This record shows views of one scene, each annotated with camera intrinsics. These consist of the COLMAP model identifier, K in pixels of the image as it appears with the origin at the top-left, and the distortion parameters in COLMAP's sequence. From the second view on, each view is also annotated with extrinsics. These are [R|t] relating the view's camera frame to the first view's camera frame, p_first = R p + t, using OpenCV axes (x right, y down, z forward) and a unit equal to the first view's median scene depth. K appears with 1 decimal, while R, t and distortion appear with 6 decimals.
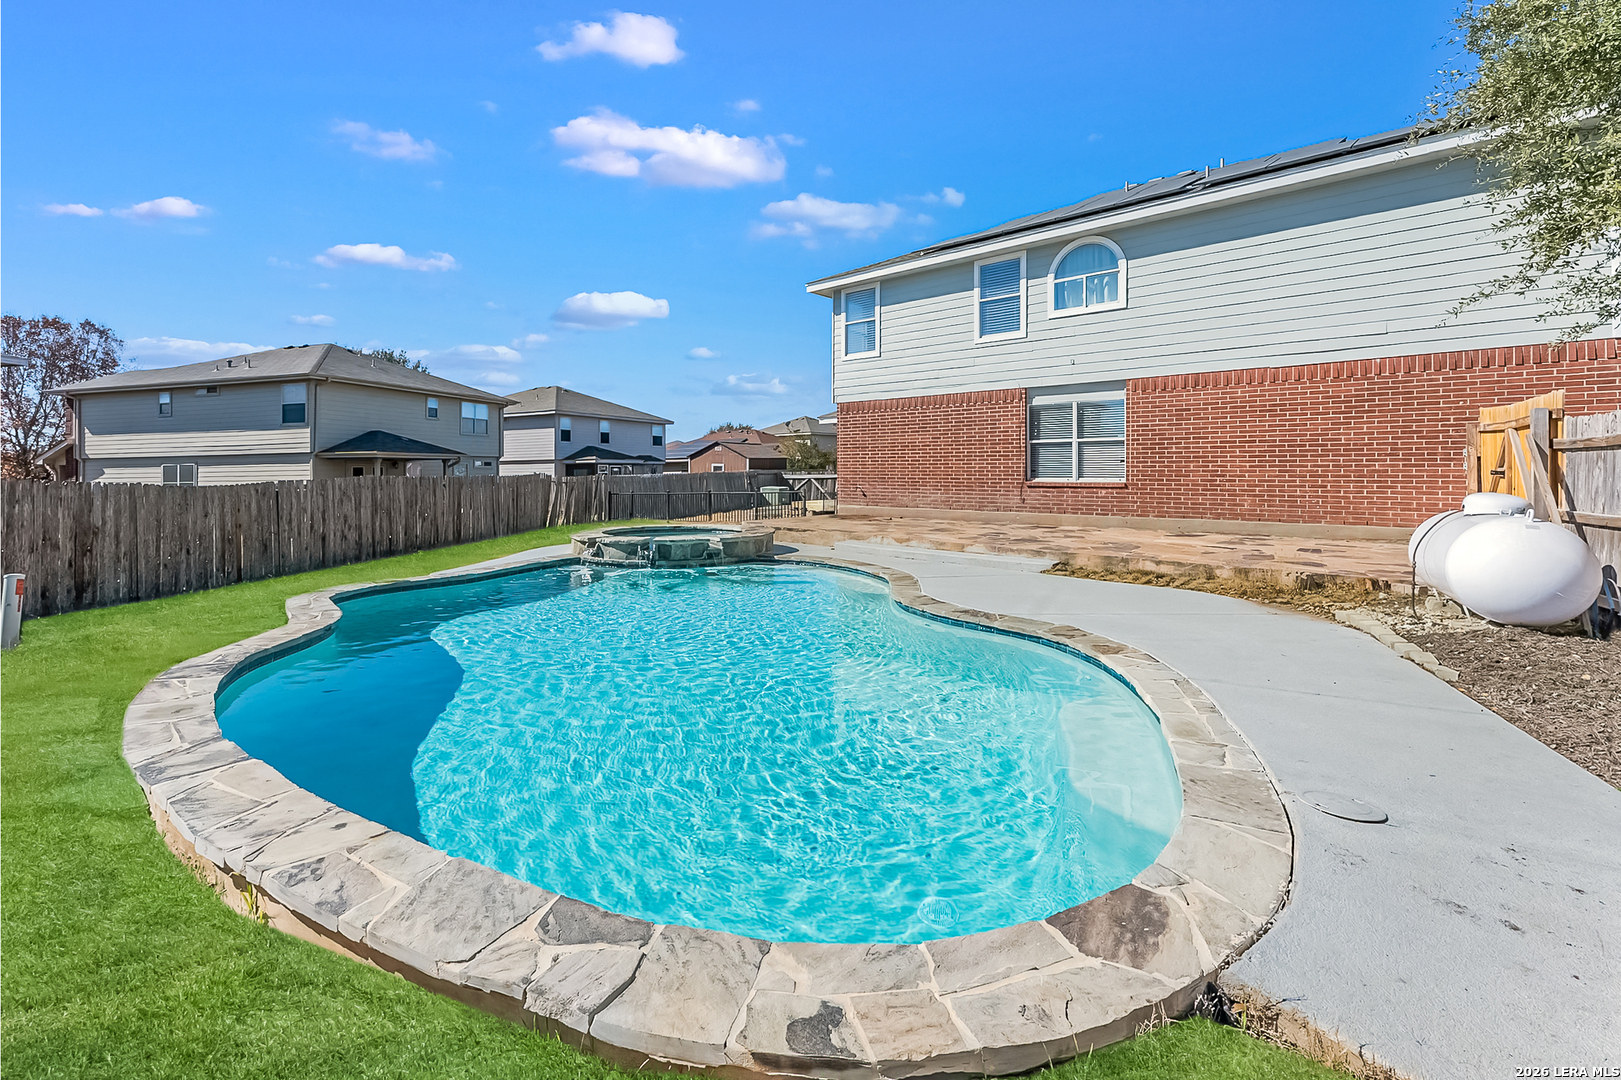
lens RADIAL K [[668.4, 0, 813.0], [0, 668.4, 503.4], [0, 0, 1]] dist [0.000778, 0.000331]
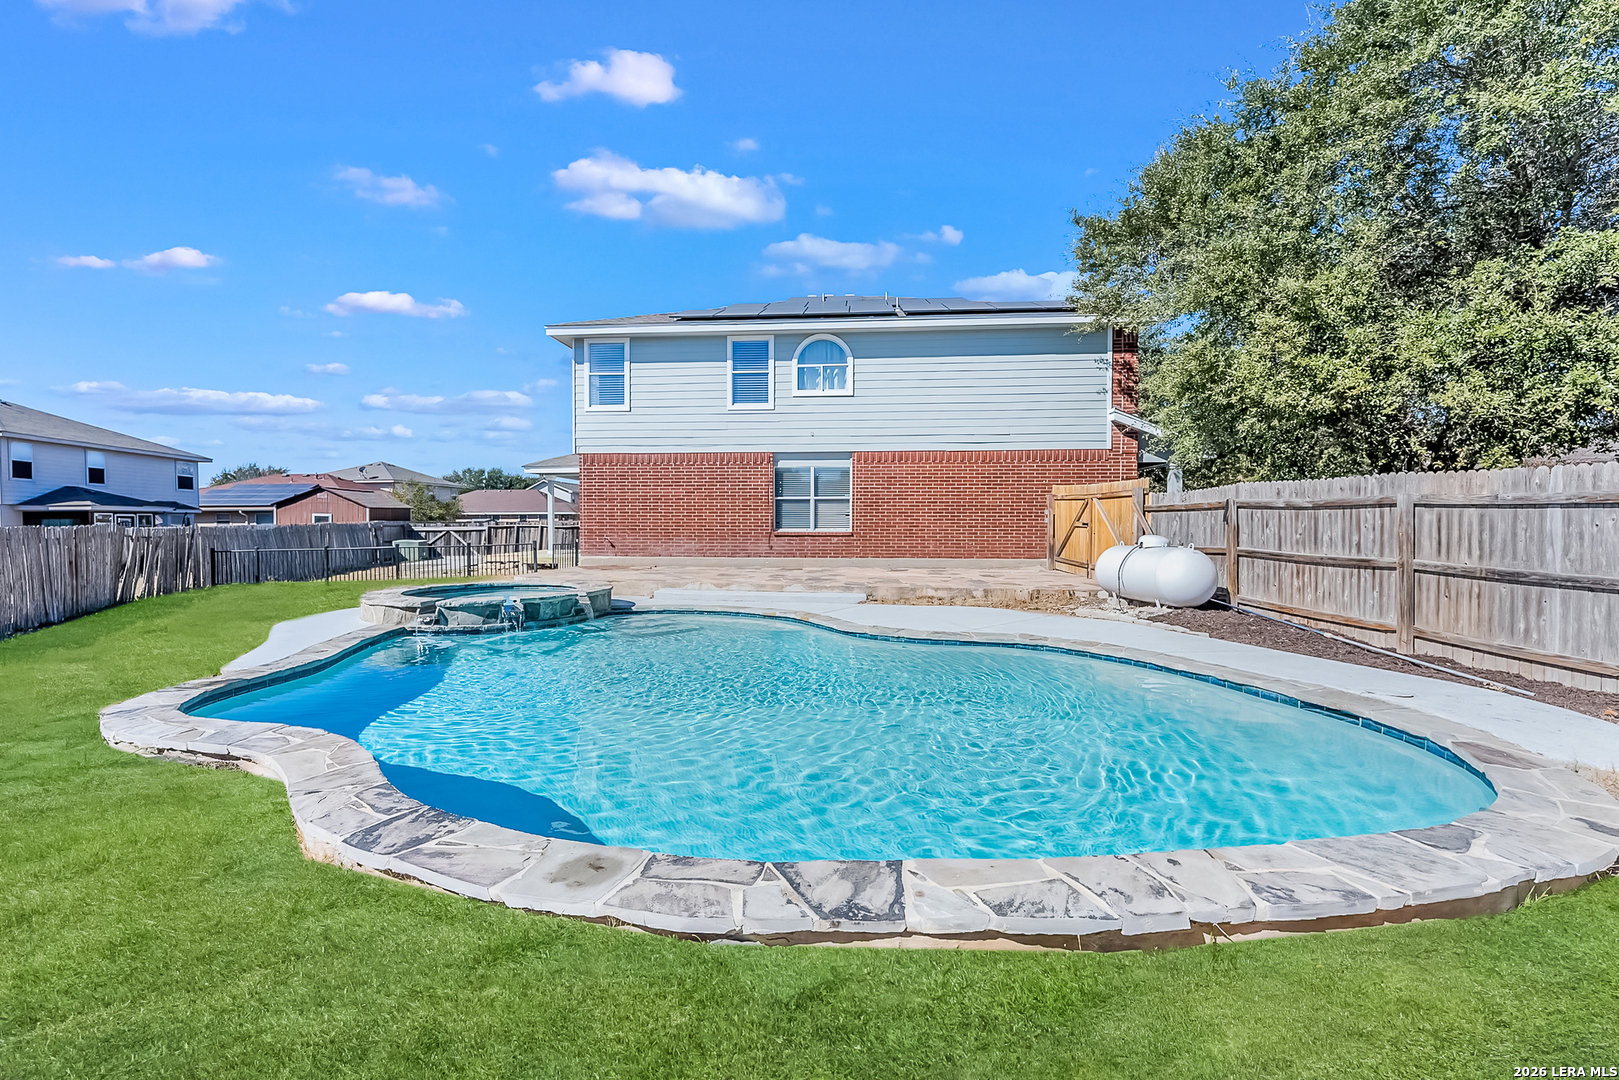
lens RADIAL K [[605.1, 0, 808.6], [0, 605.1, 563.7], [0, 0, 1]] dist [0.003129, 0.000297]
pose [[0.817180, -0.035360, 0.575297, -0.253153], [0.025345, 0.999355, 0.025422, -0.001299], [-0.575825, -0.006194, 0.817549, 0.085748]]
